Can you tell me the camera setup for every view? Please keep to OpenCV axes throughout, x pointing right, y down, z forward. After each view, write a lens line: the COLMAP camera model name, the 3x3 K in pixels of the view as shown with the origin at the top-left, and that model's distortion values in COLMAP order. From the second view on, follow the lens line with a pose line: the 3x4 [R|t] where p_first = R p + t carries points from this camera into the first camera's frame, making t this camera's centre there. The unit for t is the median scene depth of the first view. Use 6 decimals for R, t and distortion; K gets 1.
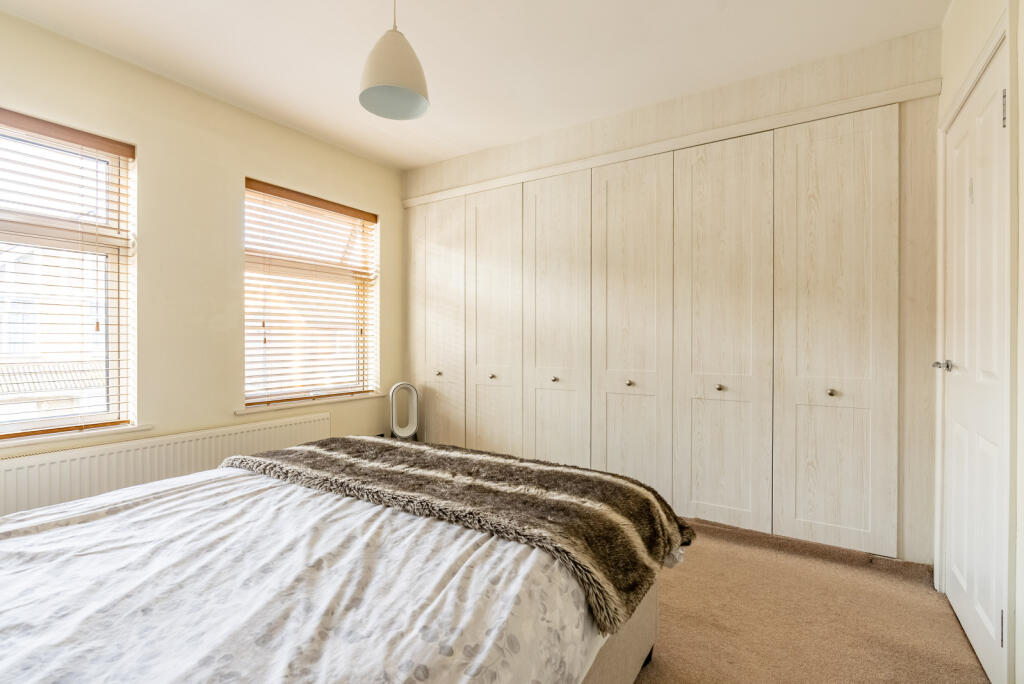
lens RADIAL K [[470.8, 0, 512.0], [0, 470.8, 342.0], [0, 0, 1]] dist [-0.002022, -0.000151]
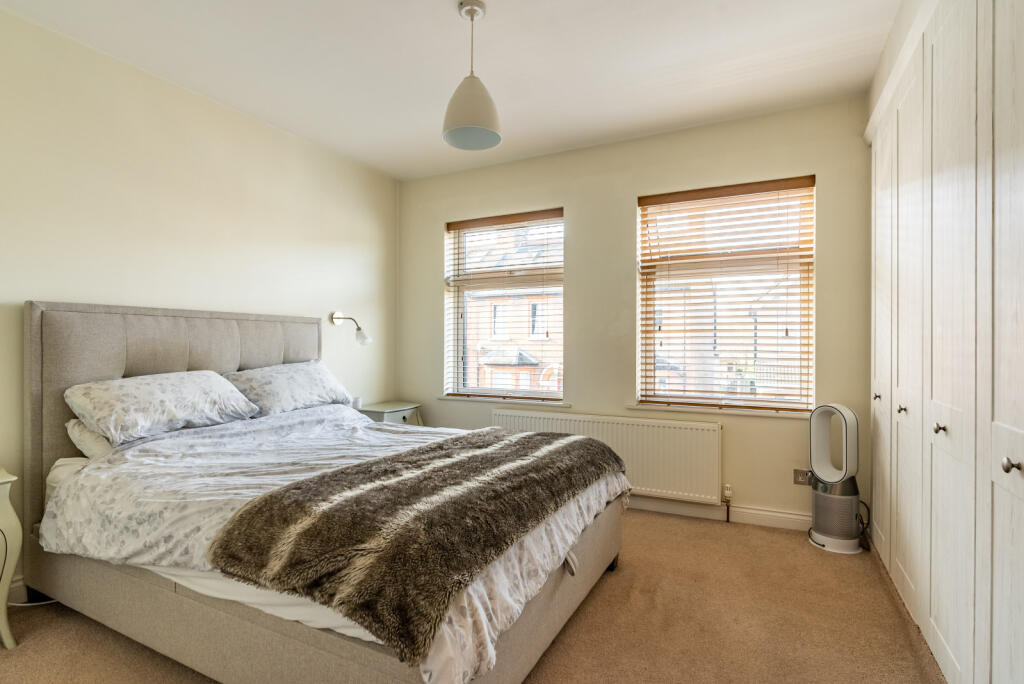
lens RADIAL K [[503.2, 0, 512.0], [0, 503.2, 342.0], [0, 0, 1]] dist [-0.000577, -0.000030]
pose [[0.102523, -0.000712, -0.994730, 0.545425], [-0.004960, 0.999987, -0.001227, -0.003562], [0.994718, 0.005060, 0.102518, 0.533619]]
